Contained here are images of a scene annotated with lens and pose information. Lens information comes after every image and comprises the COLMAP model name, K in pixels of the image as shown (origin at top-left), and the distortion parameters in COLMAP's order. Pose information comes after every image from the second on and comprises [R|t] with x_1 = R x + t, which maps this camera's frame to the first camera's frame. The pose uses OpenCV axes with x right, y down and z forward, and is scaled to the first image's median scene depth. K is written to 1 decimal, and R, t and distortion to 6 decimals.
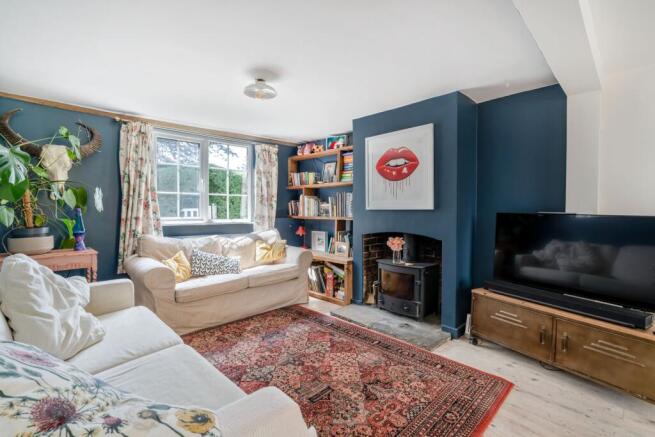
lens RADIAL K [[301.0, 0, 333.8], [0, 301.0, 216.7], [0, 0, 1]] dist [0.000092, 0.000474]
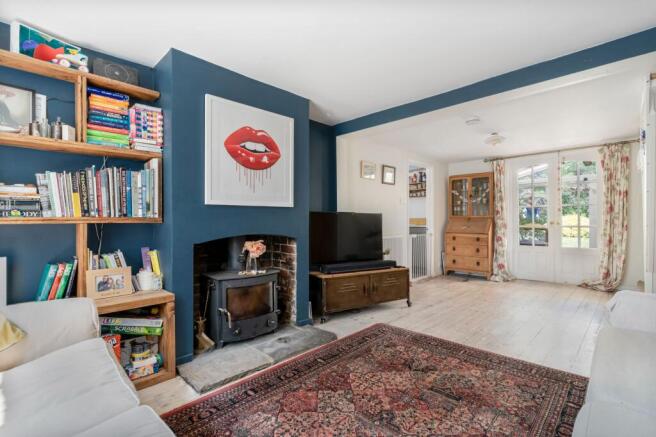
lens RADIAL K [[301.4, 0, 334.6], [0, 301.4, 216.9], [0, 0, 1]] dist [0.000092, 0.000474]
pose [[-0.010516, 0.002183, 0.999942, -0.638239], [0.024576, 0.999696, -0.001924, 0.013495], [-0.999643, 0.024554, -0.010567, 0.860711]]
